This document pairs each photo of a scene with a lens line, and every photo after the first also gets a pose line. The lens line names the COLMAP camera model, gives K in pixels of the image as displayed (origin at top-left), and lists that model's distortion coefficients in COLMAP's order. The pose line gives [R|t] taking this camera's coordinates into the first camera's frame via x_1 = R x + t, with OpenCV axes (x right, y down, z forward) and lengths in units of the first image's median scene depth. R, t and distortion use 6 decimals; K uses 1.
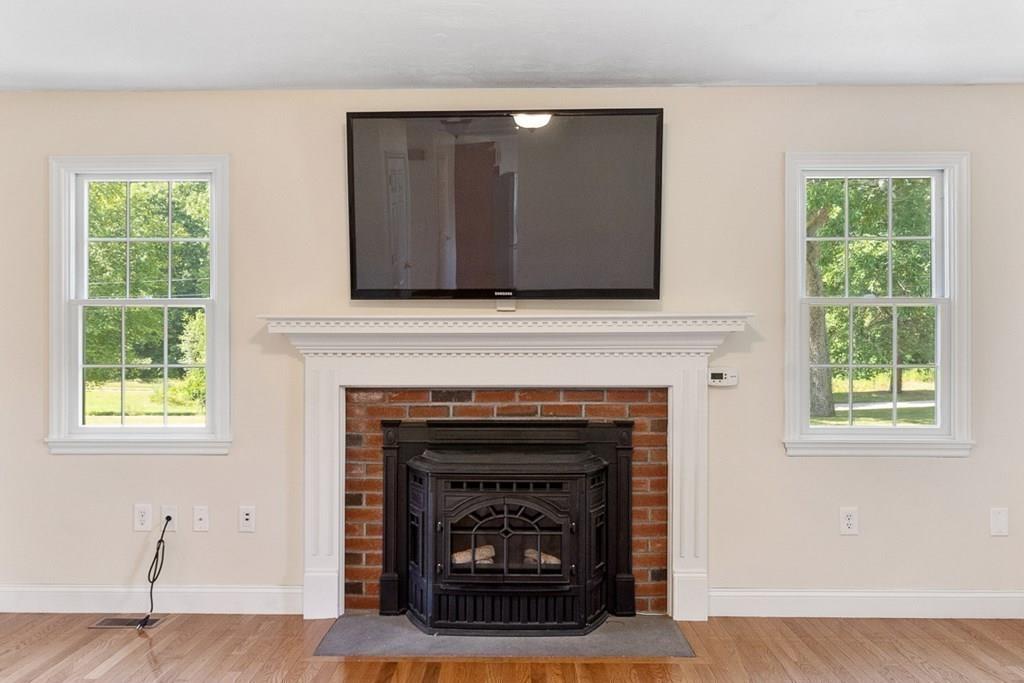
lens RADIAL K [[807.9, 0, 514.0], [0, 807.9, 345.4], [0, 0, 1]] dist [0.004436, 0.001376]
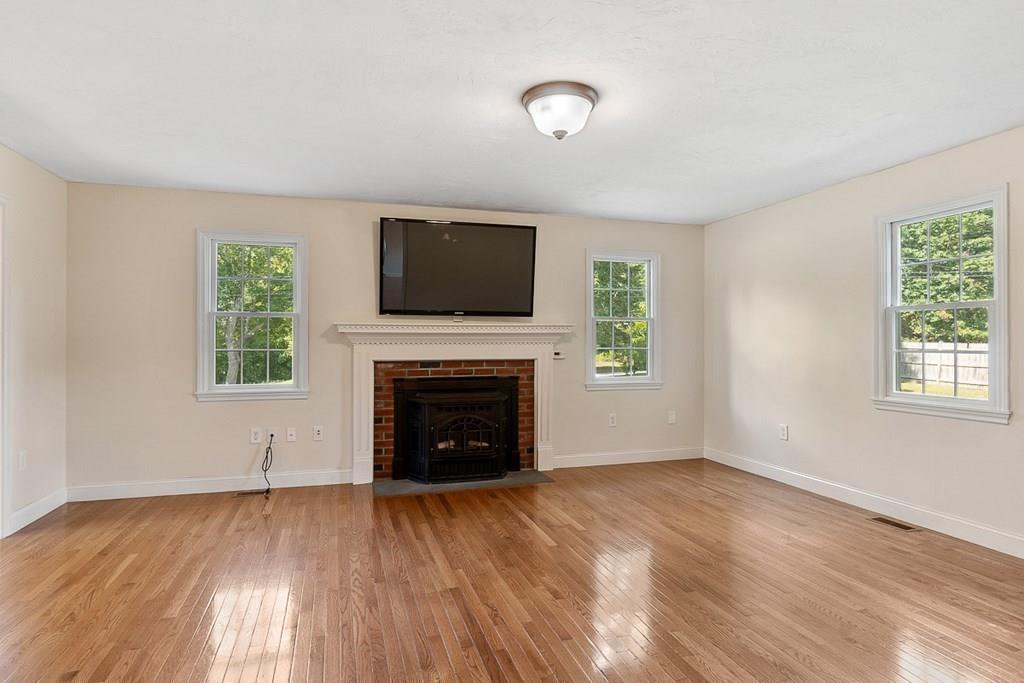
lens RADIAL K [[547.5, 0, 512.0], [0, 547.5, 341.5], [0, 0, 1]] dist [0.000025, -0.000231]
pose [[0.951913, -0.000254, 0.306370, -0.293383], [0.000033, 1.000000, 0.000728, 0.005025], [-0.306370, -0.000683, 0.951912, -0.315856]]
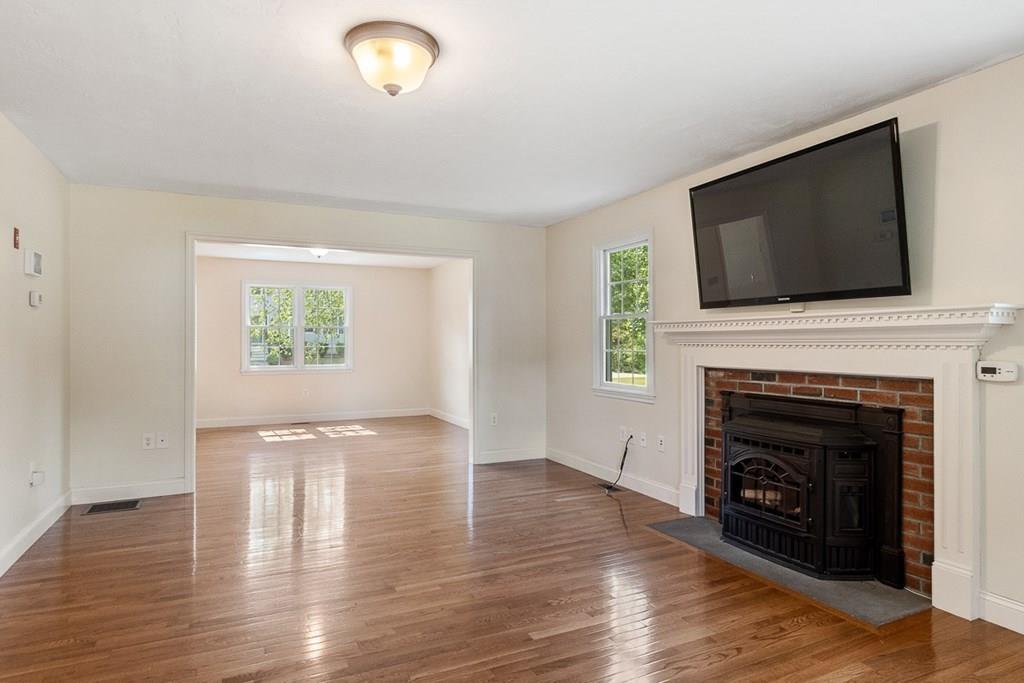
lens RADIAL K [[584.4, 0, 512.0], [0, 584.4, 341.5], [0, 0, 1]] dist [0.003468, 0.000398]
pose [[0.450519, 0.000166, -0.892767, 0.608395], [0.001430, 0.999999, 0.000907, 0.002317], [0.892766, -0.001685, 0.450518, 0.183258]]
